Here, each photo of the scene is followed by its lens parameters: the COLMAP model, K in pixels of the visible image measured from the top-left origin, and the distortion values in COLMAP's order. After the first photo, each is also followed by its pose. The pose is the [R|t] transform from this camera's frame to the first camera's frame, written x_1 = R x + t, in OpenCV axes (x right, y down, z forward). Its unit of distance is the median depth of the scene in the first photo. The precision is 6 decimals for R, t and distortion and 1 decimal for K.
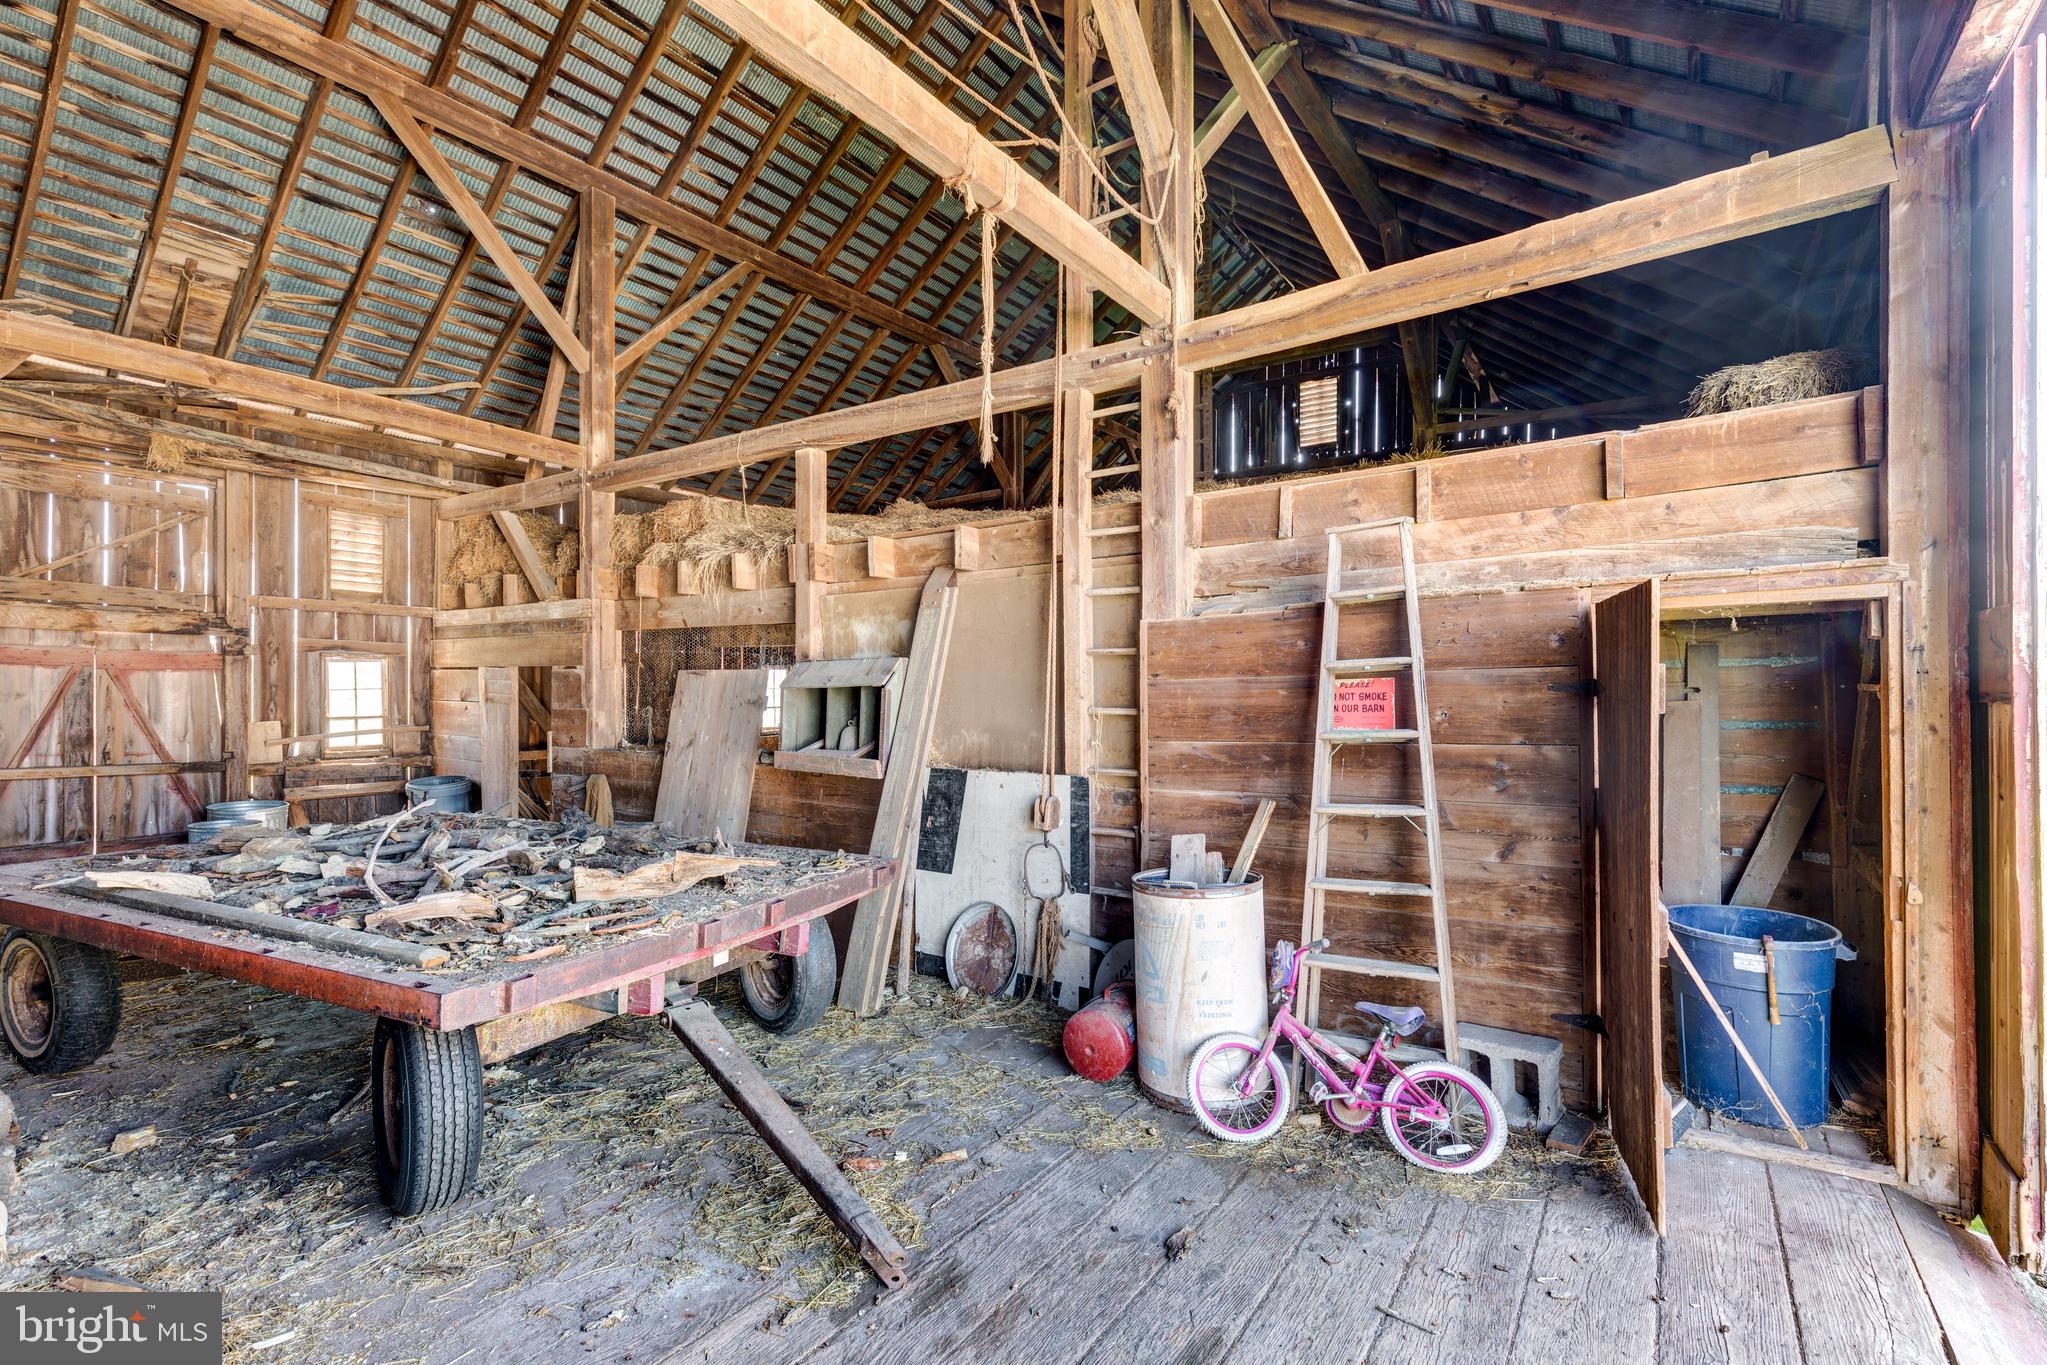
lens RADIAL K [[948.8, 0, 1024.1], [0, 948.8, 683.2], [0, 0, 1]] dist [0.028451, -0.006403]
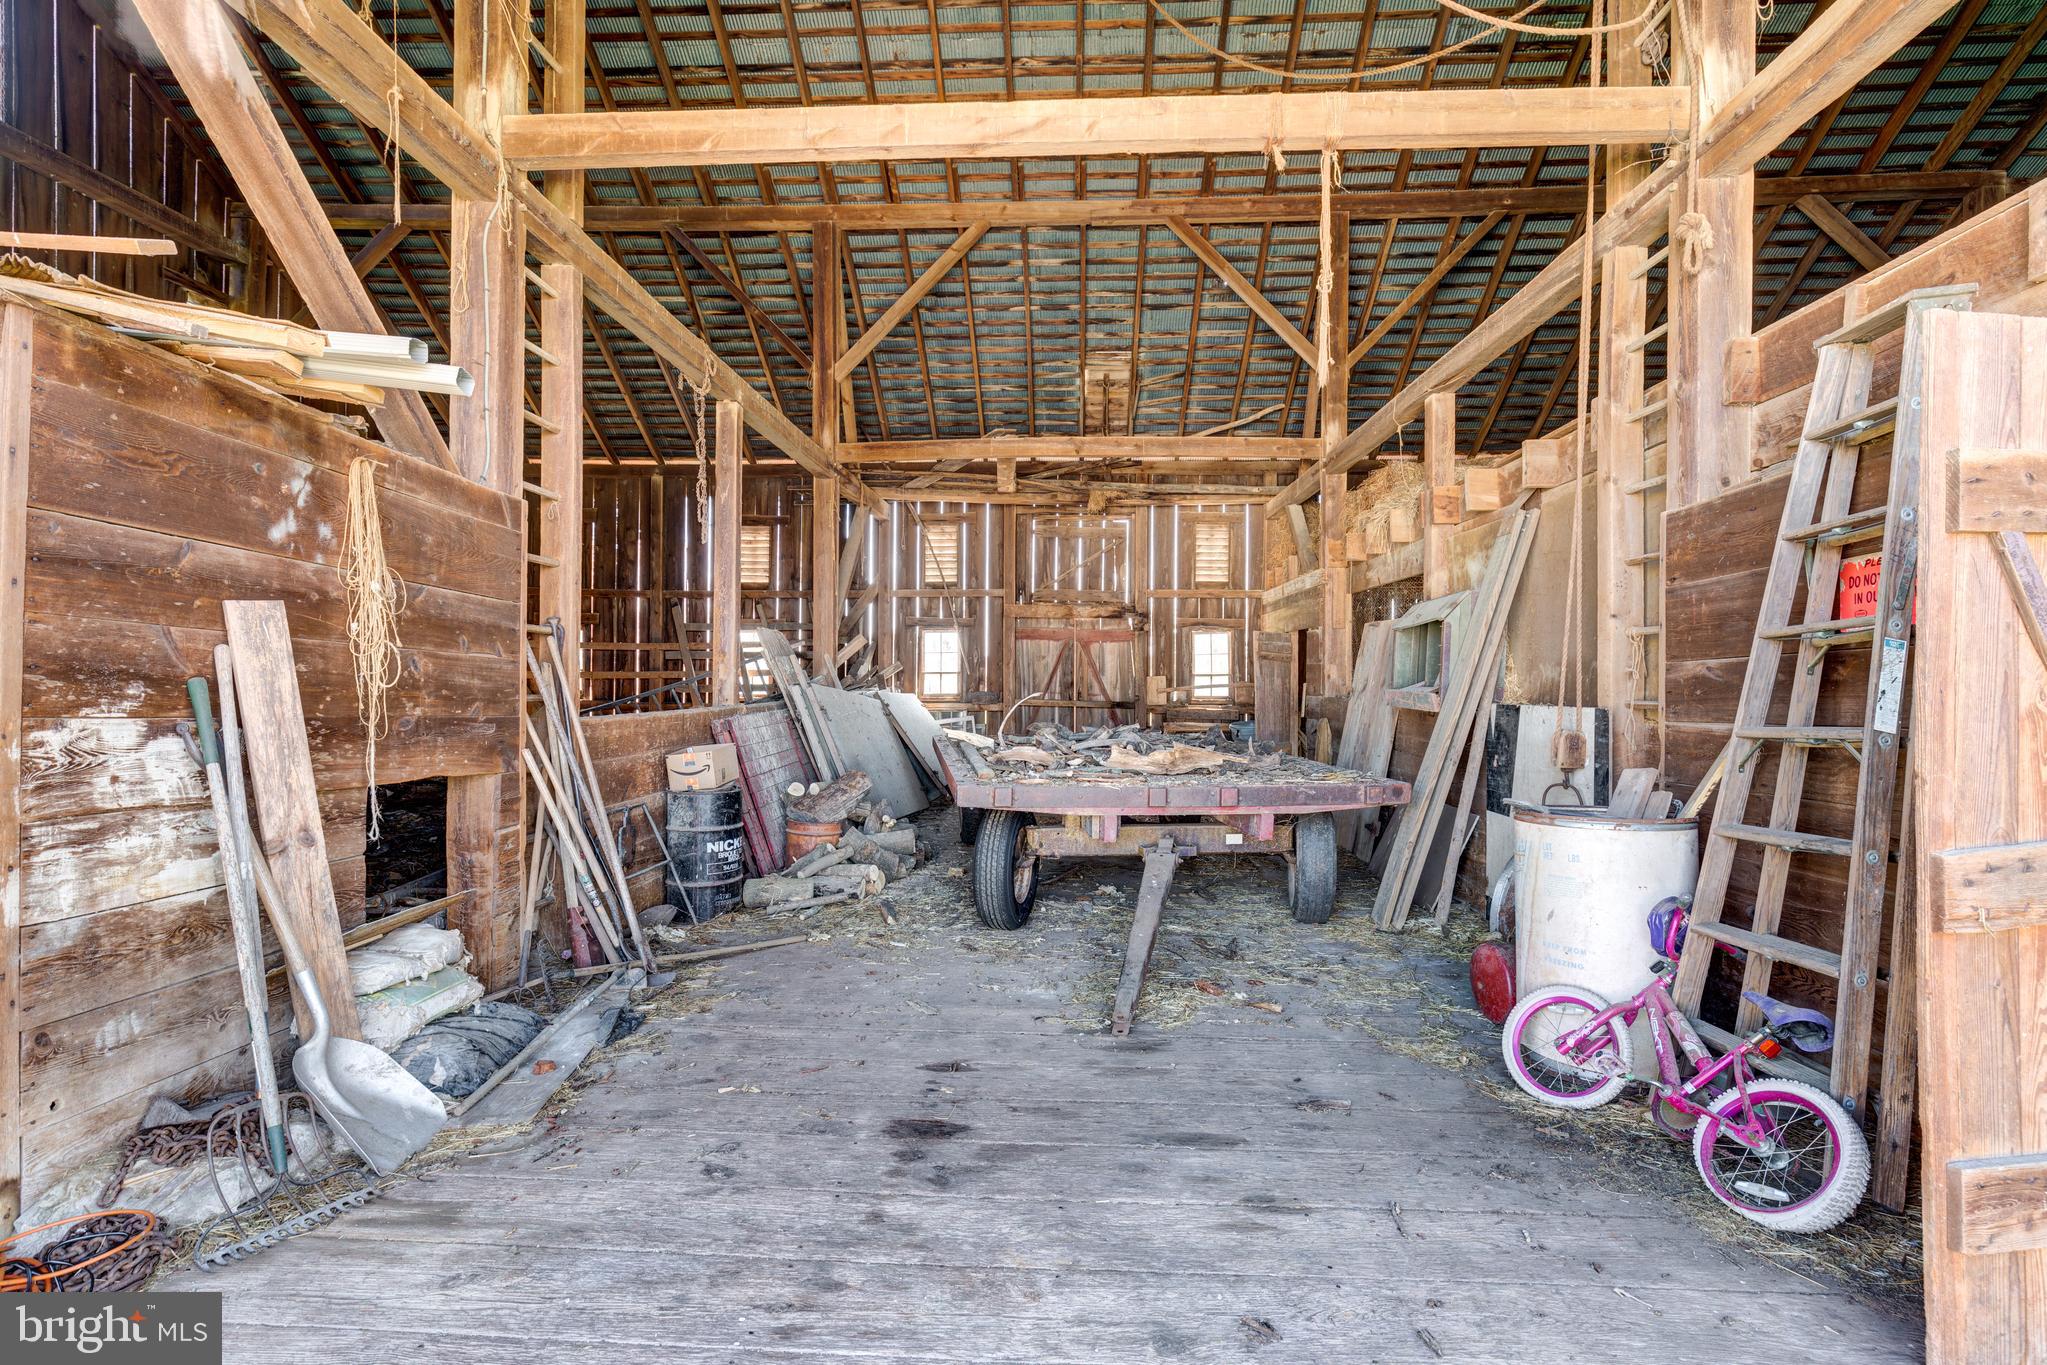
lens RADIAL K [[948.8, 0, 1010.7], [0, 948.8, 689.9], [0, 0, 1]] dist [0.028451, -0.006403]
pose [[0.521548, 0.010616, -0.853156, 0.347842], [-0.002847, 0.999939, 0.010702, 0.049852], [0.853217, -0.003152, 0.521546, 0.068152]]
